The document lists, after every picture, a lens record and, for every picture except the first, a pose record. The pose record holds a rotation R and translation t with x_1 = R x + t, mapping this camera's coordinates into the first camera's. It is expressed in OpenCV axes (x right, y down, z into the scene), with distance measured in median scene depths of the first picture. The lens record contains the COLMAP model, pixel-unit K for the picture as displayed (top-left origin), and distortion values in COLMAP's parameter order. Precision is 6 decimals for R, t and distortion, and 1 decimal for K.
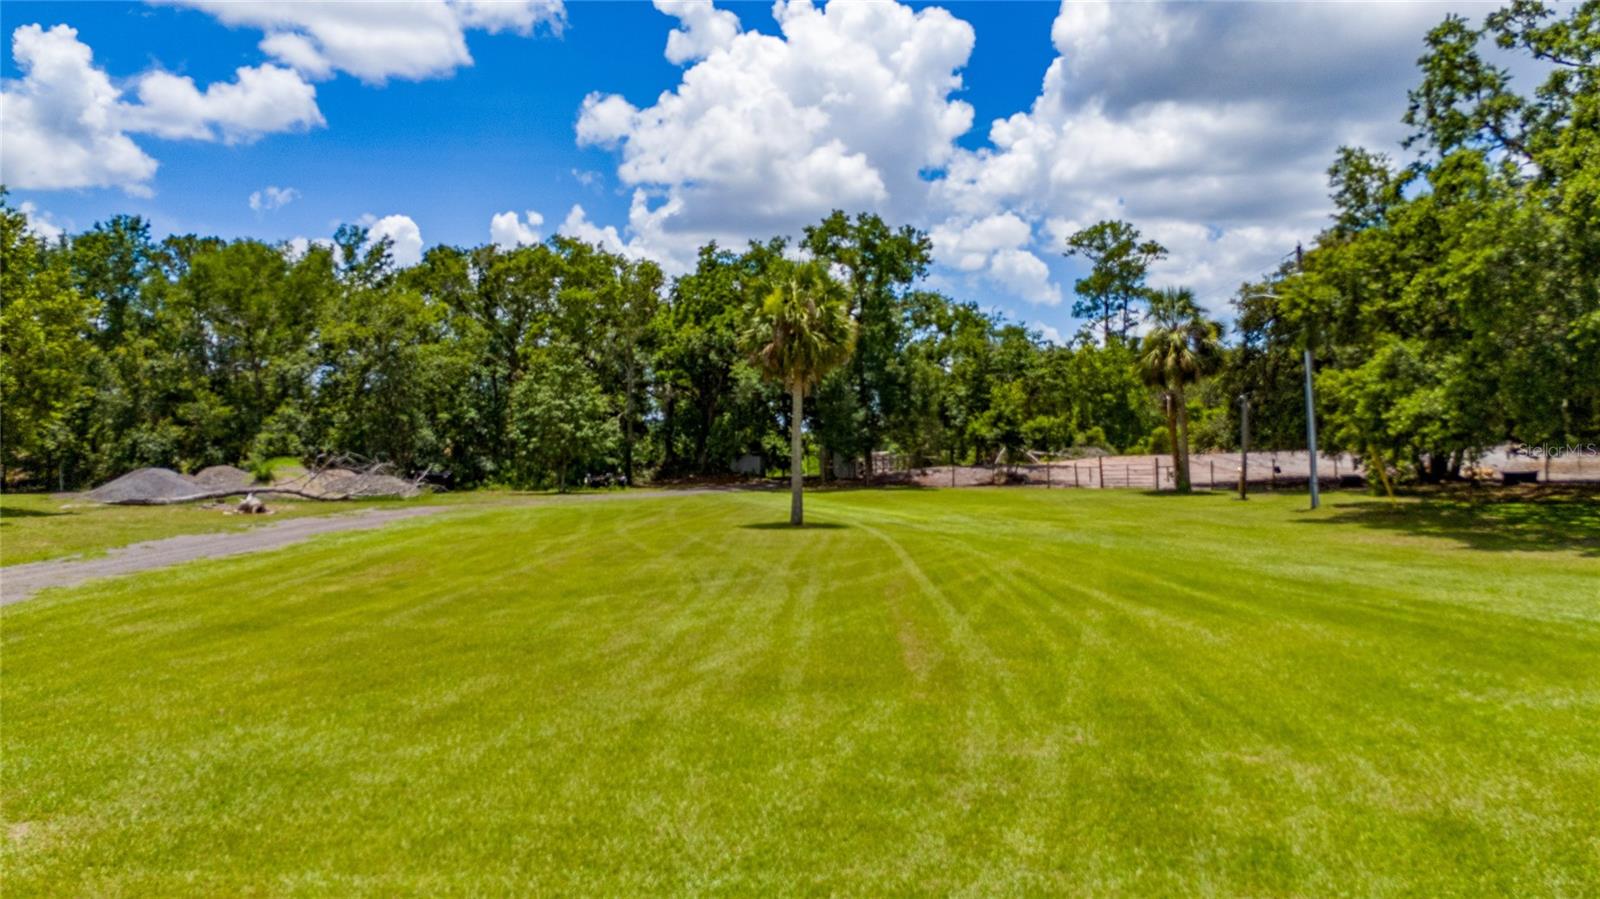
lens RADIAL K [[1216.3, 0, 800.0], [0, 1216.3, 449.5], [0, 0, 1]] dist [0.137564, -0.207483]
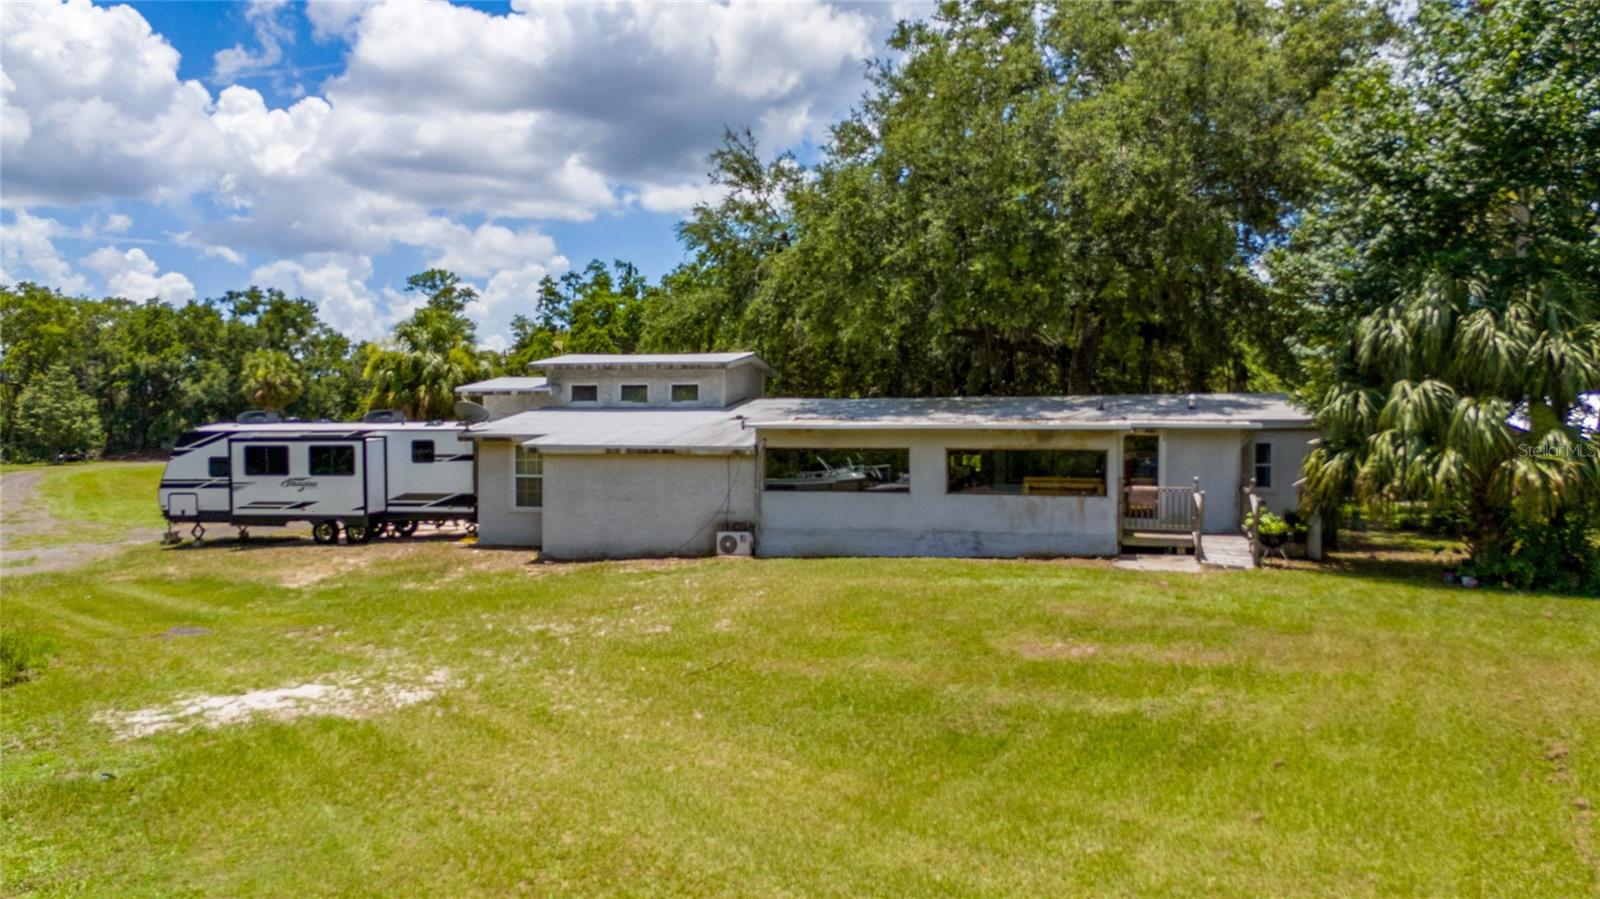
lens RADIAL K [[1216.3, 0, 800.0], [0, 1216.3, 449.5], [0, 0, 1]] dist [0.137564, -0.207483]
pose [[0.869884, -0.008489, 0.493183, -0.150182], [-0.000935, 0.999822, 0.018860, -0.013183], [-0.493255, -0.016867, 0.869721, -0.767267]]
